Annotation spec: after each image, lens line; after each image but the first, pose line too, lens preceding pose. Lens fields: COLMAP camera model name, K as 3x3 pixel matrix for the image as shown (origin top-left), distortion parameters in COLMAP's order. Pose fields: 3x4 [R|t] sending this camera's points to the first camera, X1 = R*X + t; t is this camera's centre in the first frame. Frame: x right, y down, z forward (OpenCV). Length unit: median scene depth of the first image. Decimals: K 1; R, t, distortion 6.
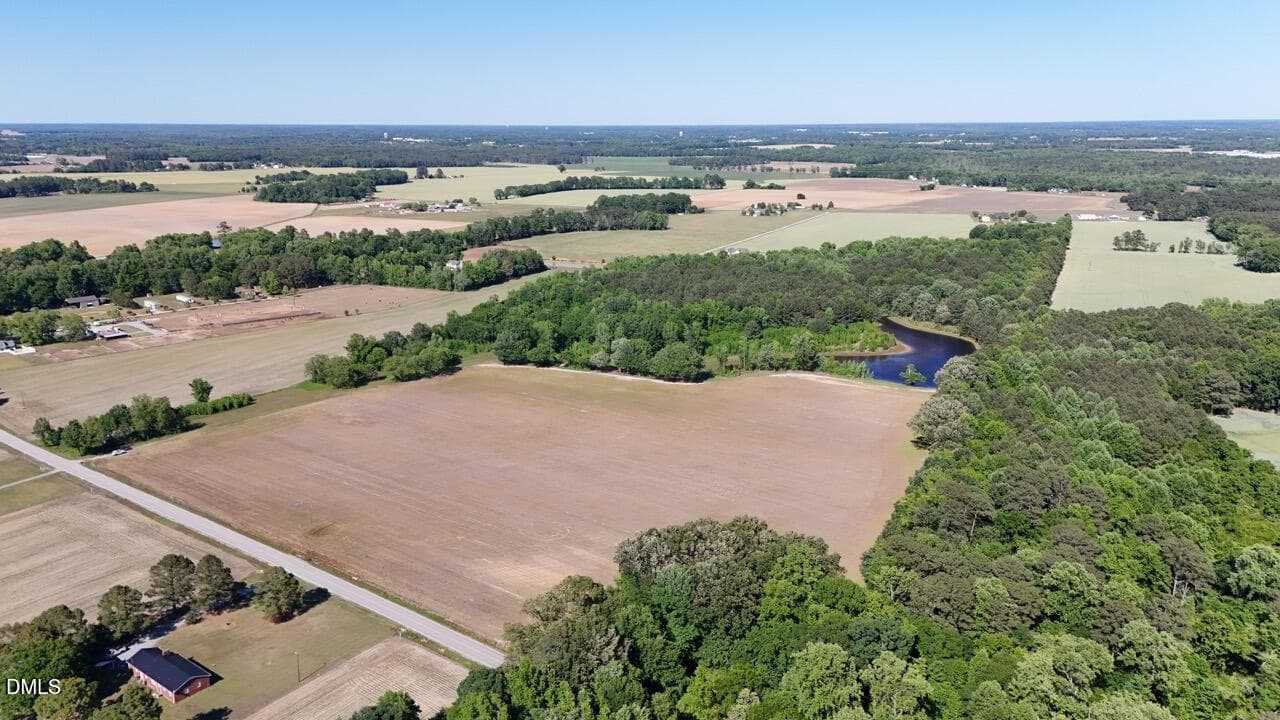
lens RADIAL K [[937.5, 0, 637.5], [0, 937.5, 363.0], [0, 0, 1]] dist [0.081742, -0.067744]
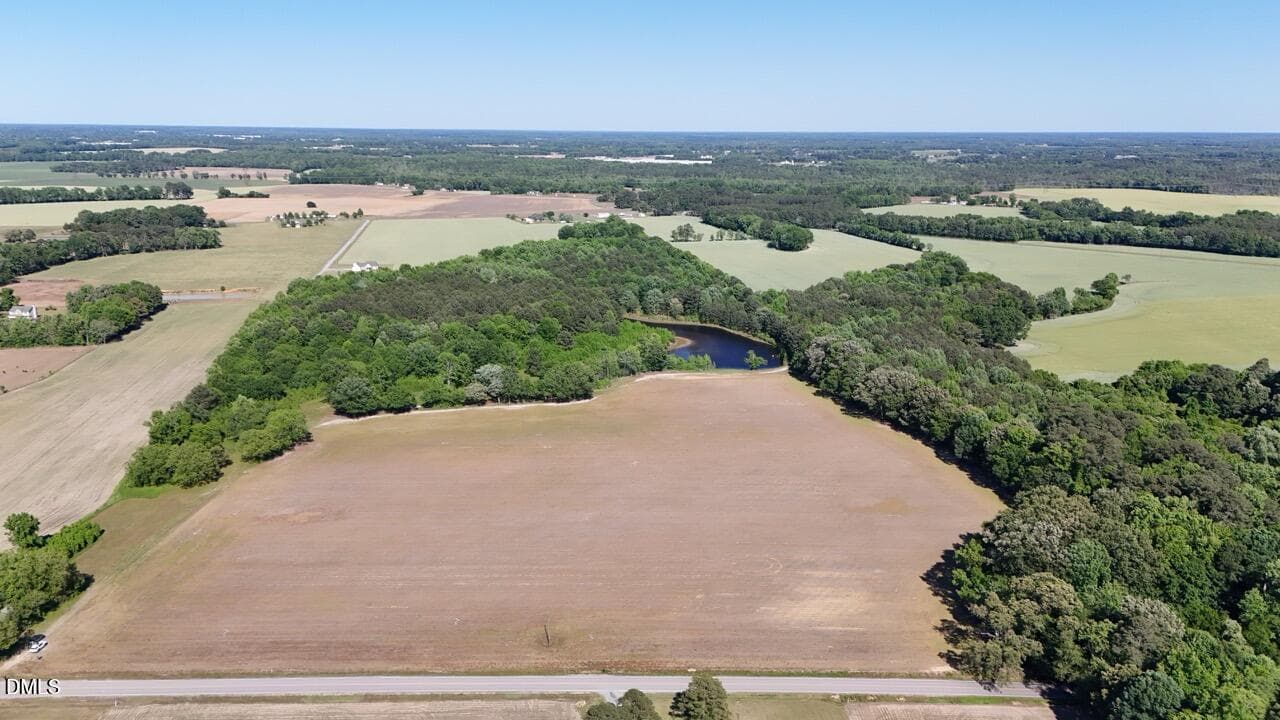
lens RADIAL K [[937.5, 0, 641.7], [0, 937.5, 368.6], [0, 0, 1]] dist [0.081742, -0.067744]
pose [[0.791674, -0.142386, 0.594120, -0.166010], [0.141941, 0.988720, 0.047817, -0.017380], [-0.594226, 0.046474, 0.802954, 0.071525]]
